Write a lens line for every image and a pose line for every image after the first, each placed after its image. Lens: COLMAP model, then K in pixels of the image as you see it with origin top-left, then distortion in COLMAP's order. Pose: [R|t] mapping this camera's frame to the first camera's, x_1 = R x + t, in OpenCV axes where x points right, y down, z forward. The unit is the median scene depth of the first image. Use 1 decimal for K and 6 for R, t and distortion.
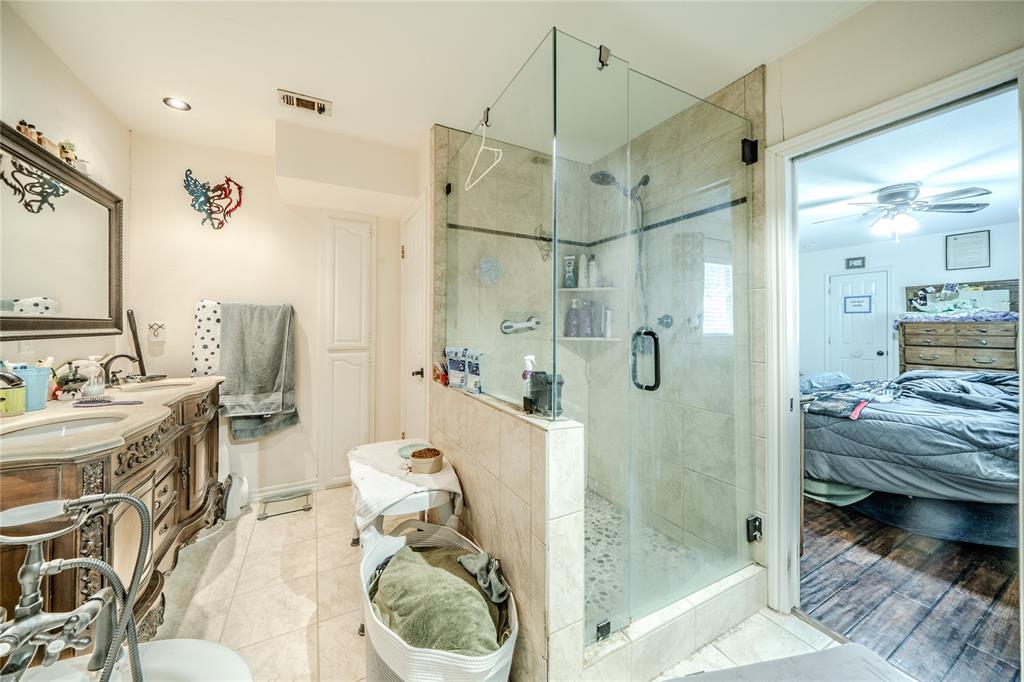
lens RADIAL K [[355.6, 0, 515.0], [0, 355.6, 325.5], [0, 0, 1]] dist [-0.000002, -0.000184]
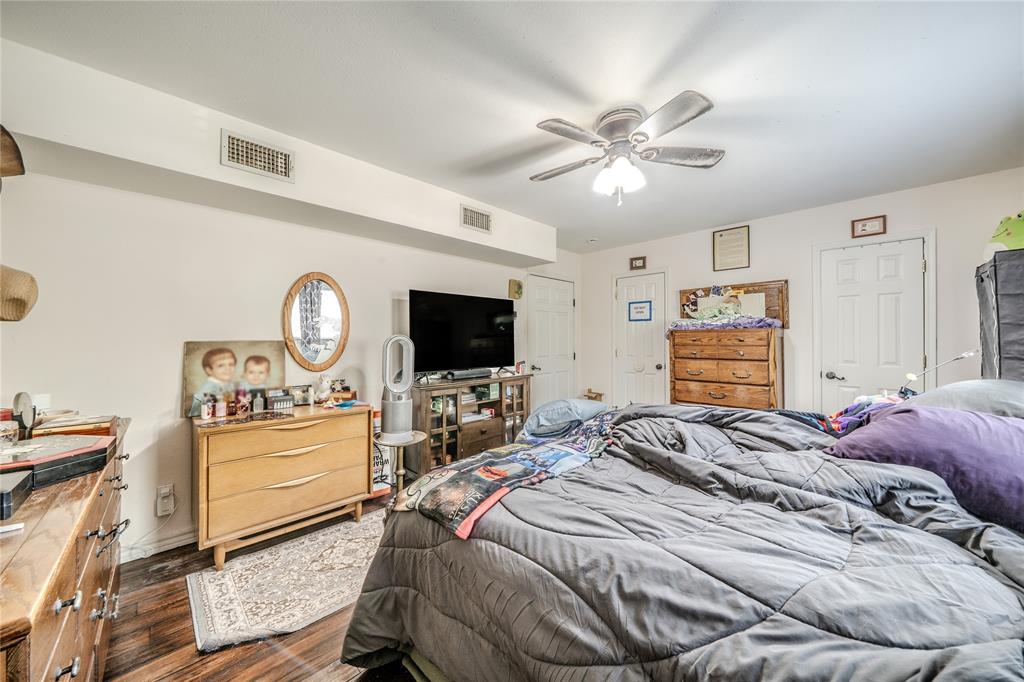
lens RADIAL K [[355.6, 0, 507.5], [0, 355.6, 338.3], [0, 0, 1]] dist [-0.000002, -0.000184]
pose [[0.960272, -0.007548, 0.278962, 0.495282], [0.007820, 0.999969, 0.000137, 0.006252], [-0.278955, 0.002050, 0.960302, 0.309087]]
